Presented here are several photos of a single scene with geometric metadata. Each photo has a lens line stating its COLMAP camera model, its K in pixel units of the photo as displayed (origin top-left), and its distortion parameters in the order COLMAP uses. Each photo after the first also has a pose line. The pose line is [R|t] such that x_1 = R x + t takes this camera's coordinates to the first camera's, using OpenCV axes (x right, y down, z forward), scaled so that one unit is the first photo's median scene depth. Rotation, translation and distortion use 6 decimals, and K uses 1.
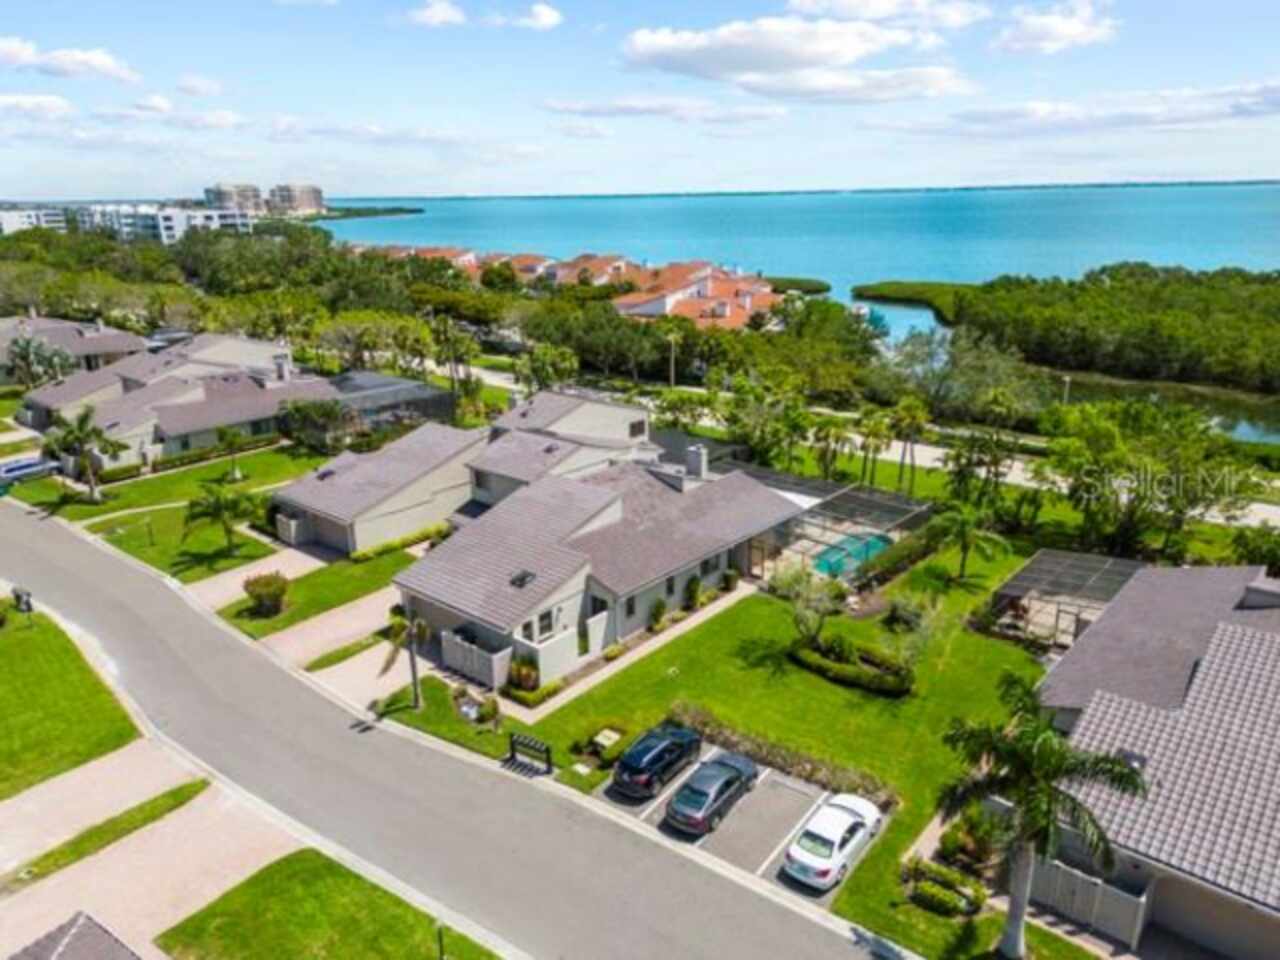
lens RADIAL K [[901.5, 0, 640.0], [0, 901.5, 480.0], [0, 0, 1]] dist [0.003101, 0.000294]
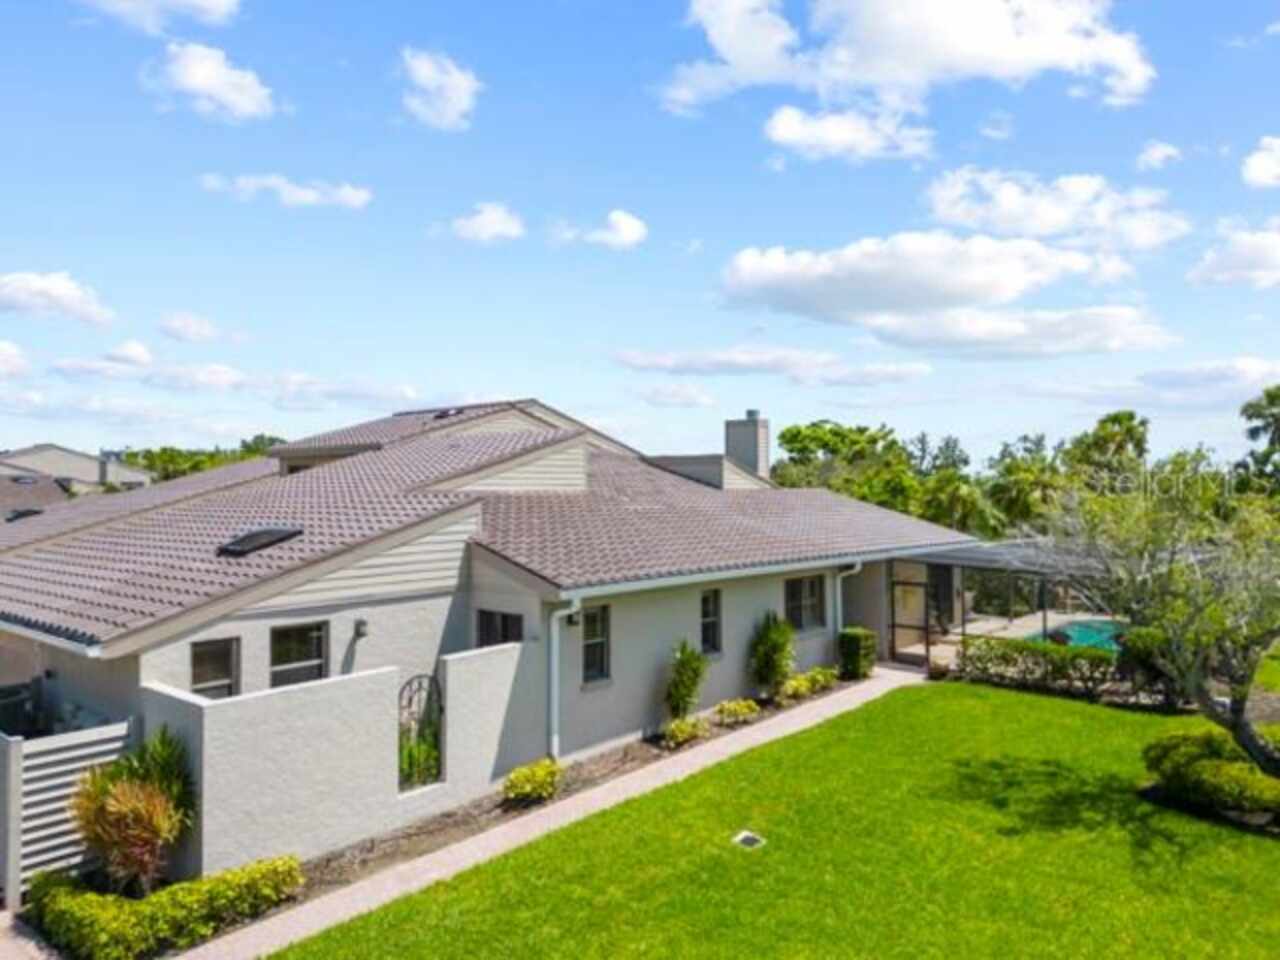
lens RADIAL K [[901.5, 0, 640.0], [0, 901.5, 480.0], [0, 0, 1]] dist [0.003101, 0.000294]
pose [[0.999281, 0.023985, 0.029352, -0.006494], [-0.013118, 0.945327, -0.325860, 0.188503], [-0.035563, 0.325241, 0.944962, 0.682886]]
